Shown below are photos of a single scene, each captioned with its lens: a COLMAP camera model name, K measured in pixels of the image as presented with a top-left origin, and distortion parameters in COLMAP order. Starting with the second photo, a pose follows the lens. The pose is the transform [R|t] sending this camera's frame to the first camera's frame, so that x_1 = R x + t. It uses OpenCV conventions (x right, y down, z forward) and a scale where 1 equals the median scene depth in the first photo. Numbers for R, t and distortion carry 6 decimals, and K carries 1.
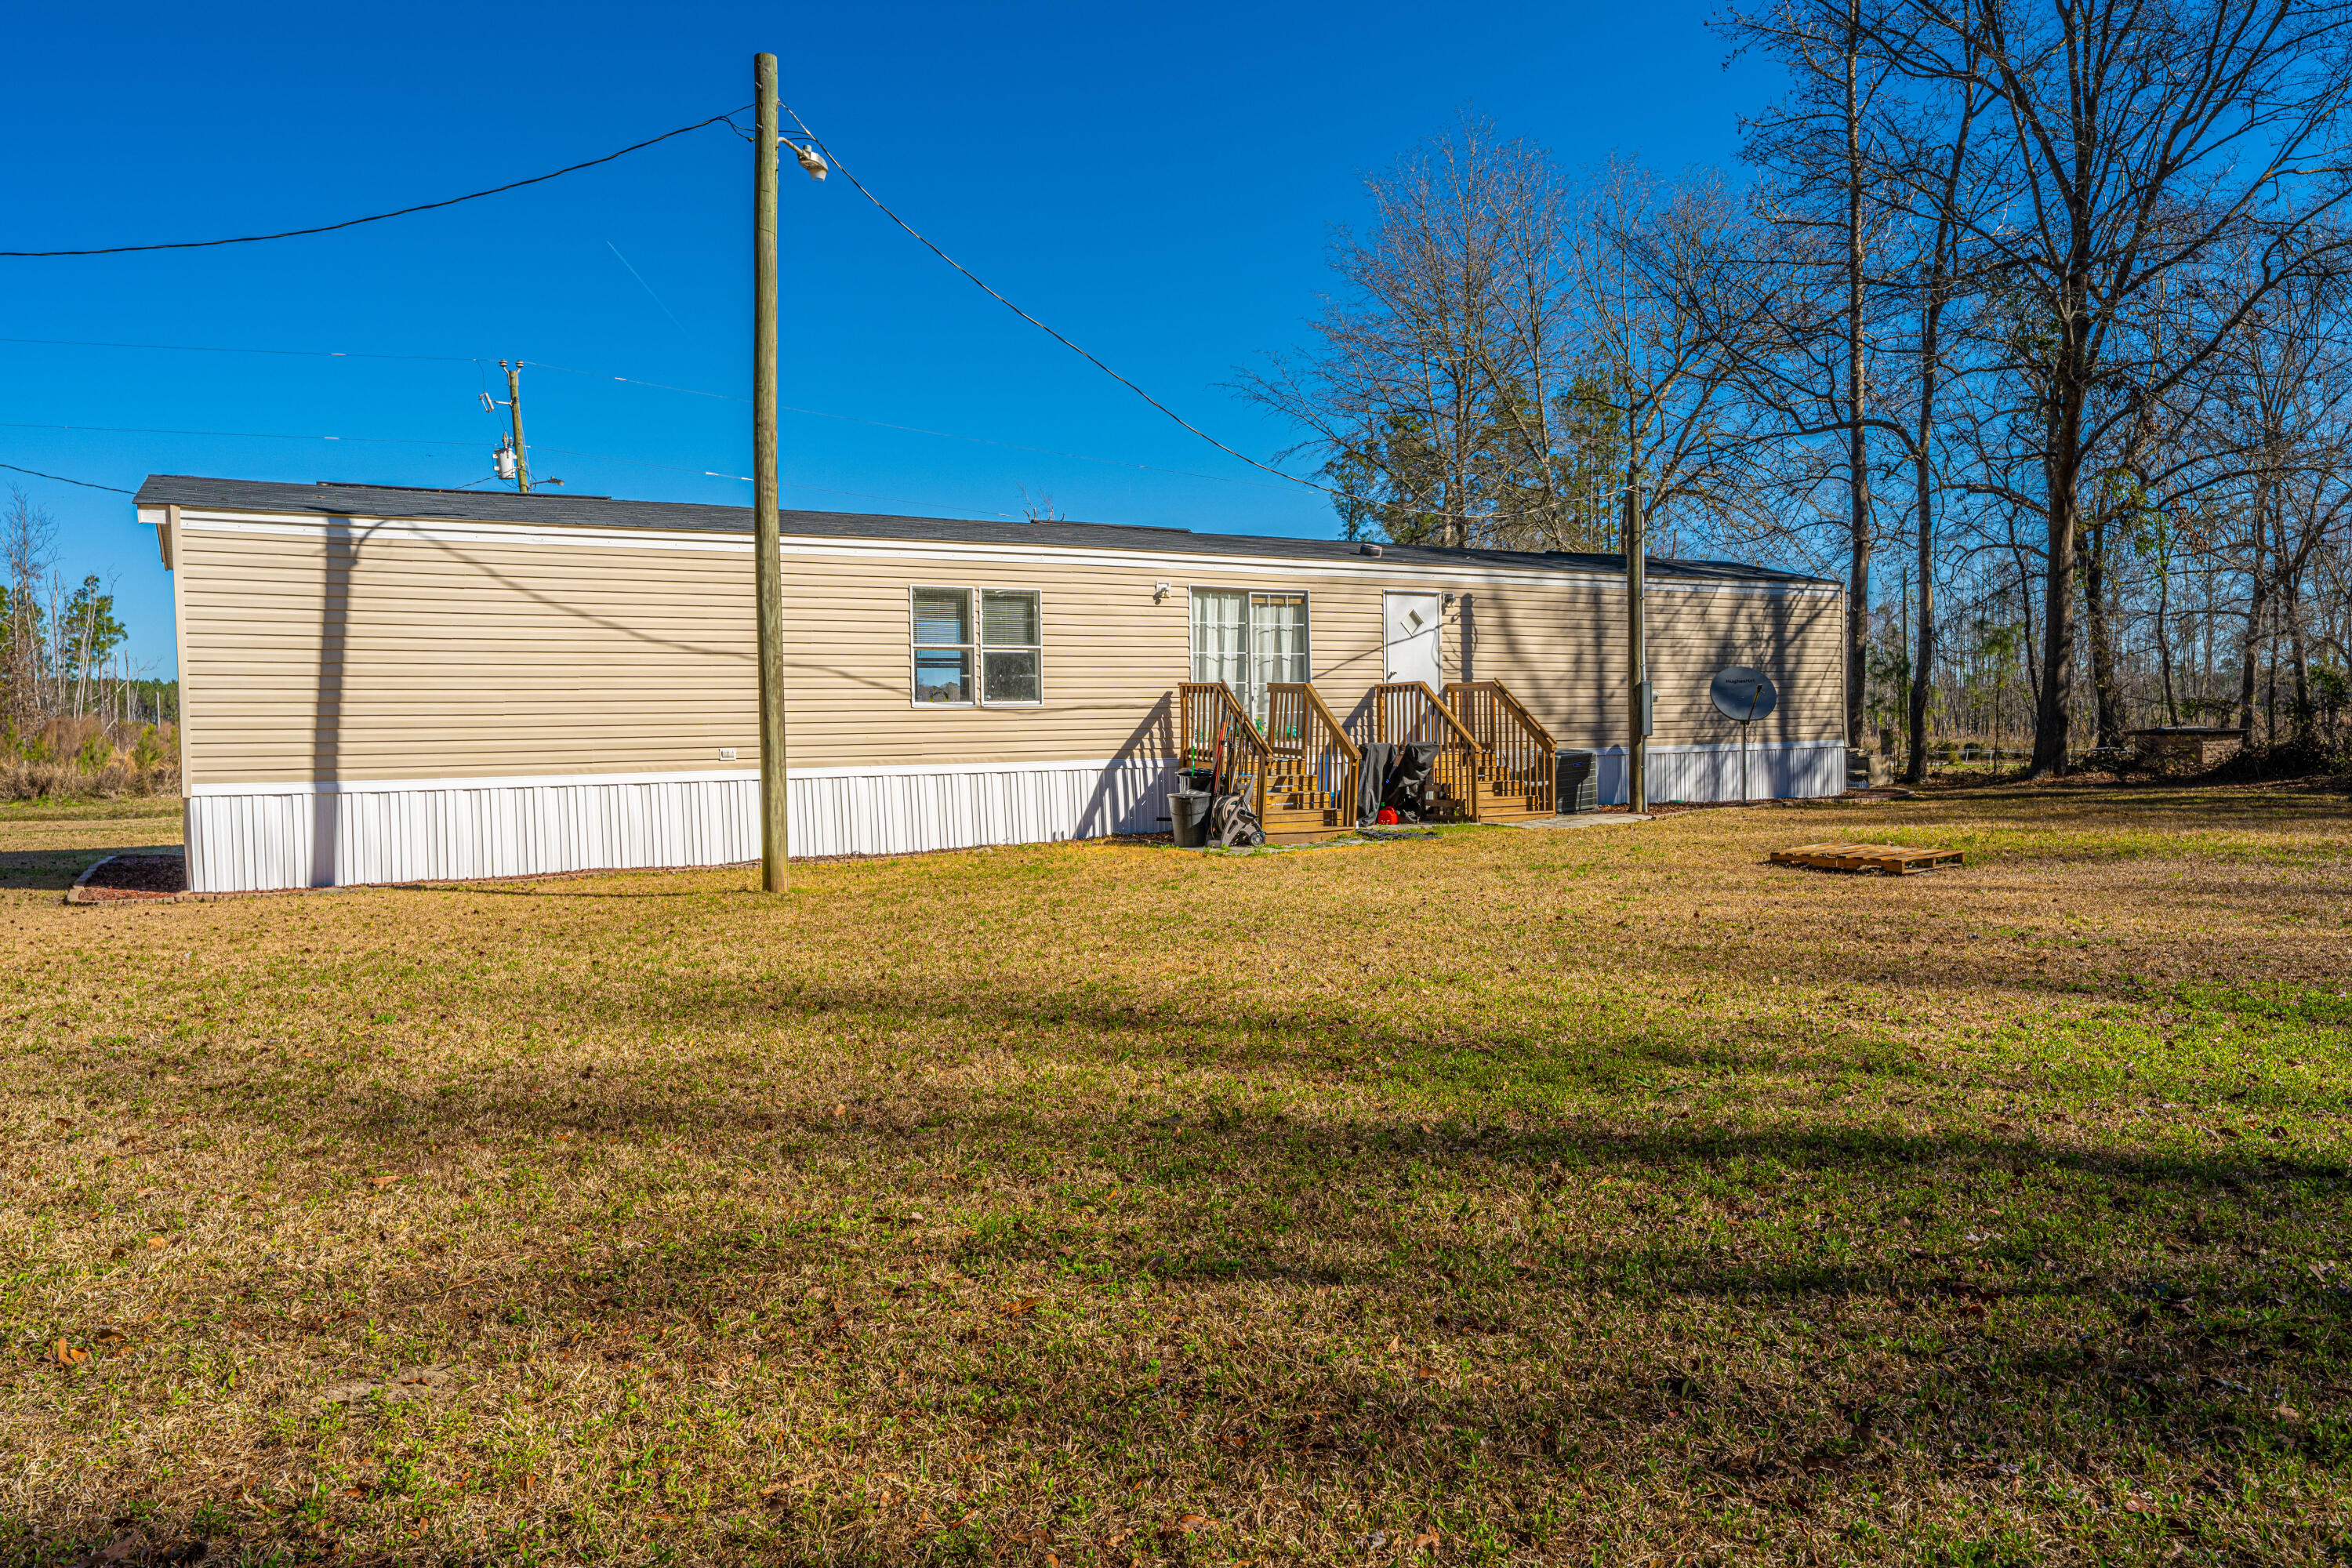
lens RADIAL K [[1560.9, 0, 1176.0], [0, 1560.9, 784.0], [0, 0, 1]] dist [-0.001543, 0.001459]
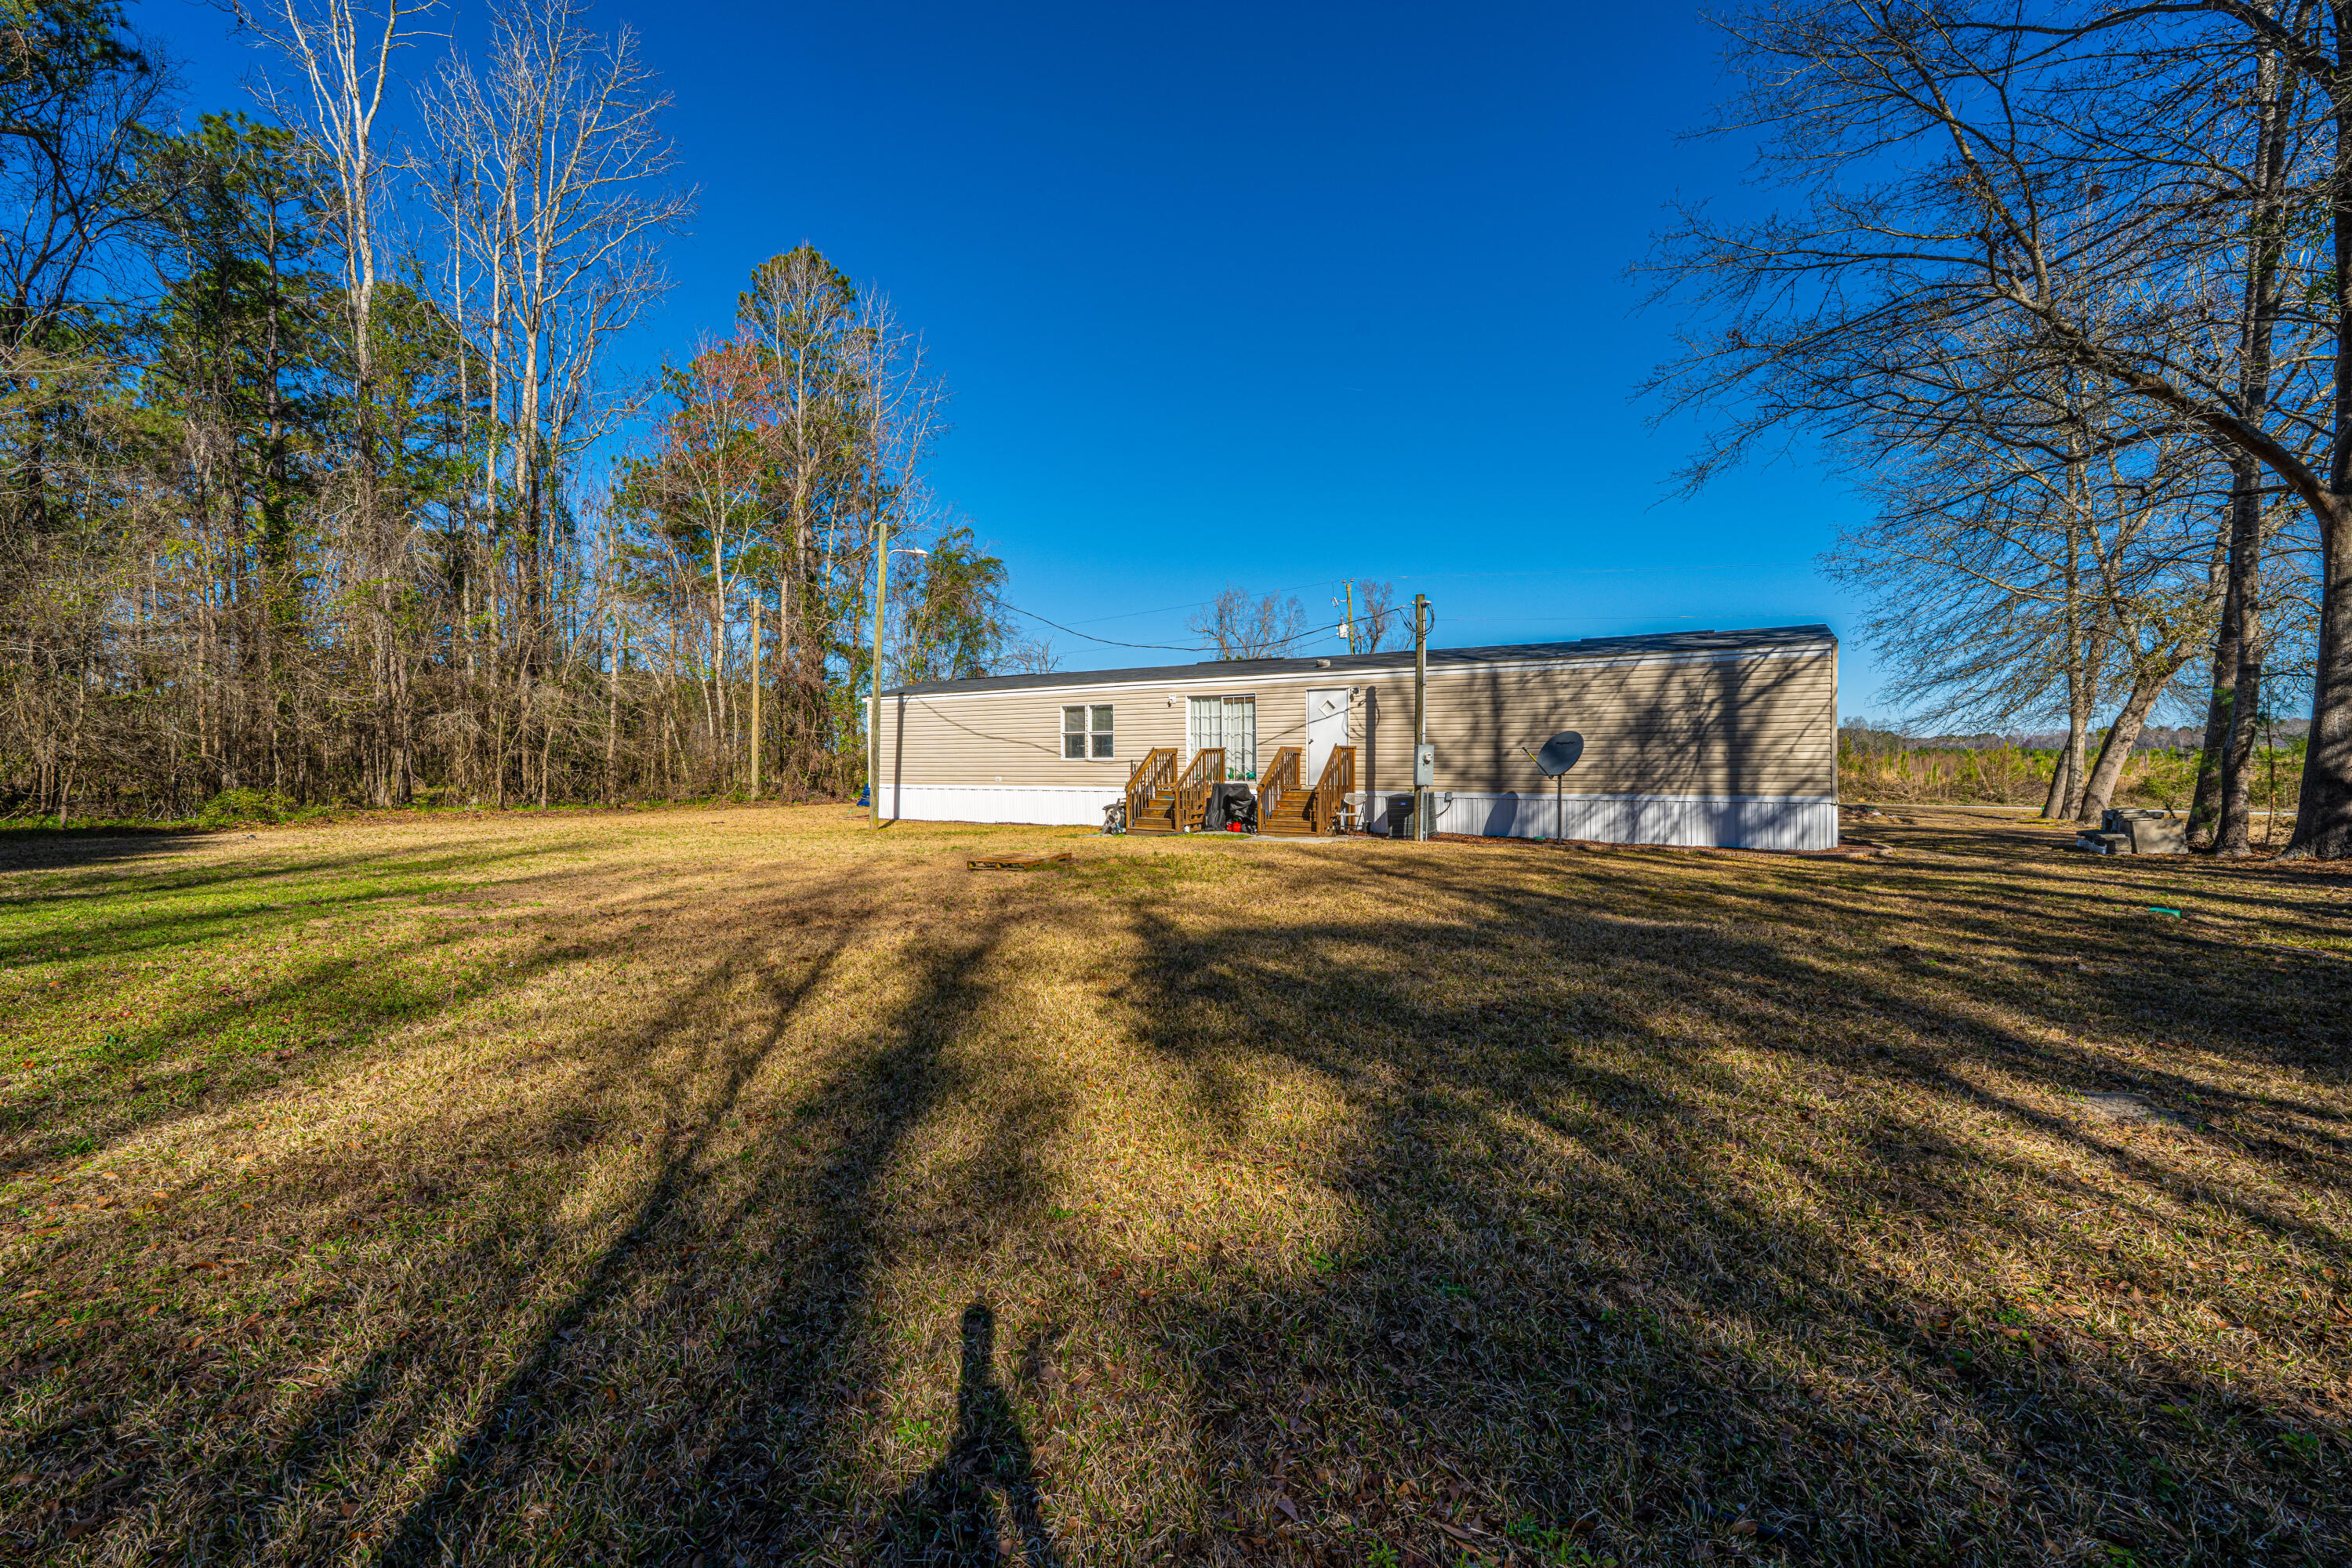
lens RADIAL K [[952.4, 0, 1178.2], [0, 952.4, 762.3], [0, 0, 1]] dist [0.000697, 0.000066]
pose [[0.485615, 0.003429, -0.874166, 1.161744], [-0.048567, 0.998554, -0.023063, -0.024576], [0.872823, 0.053656, 0.485079, 0.516469]]
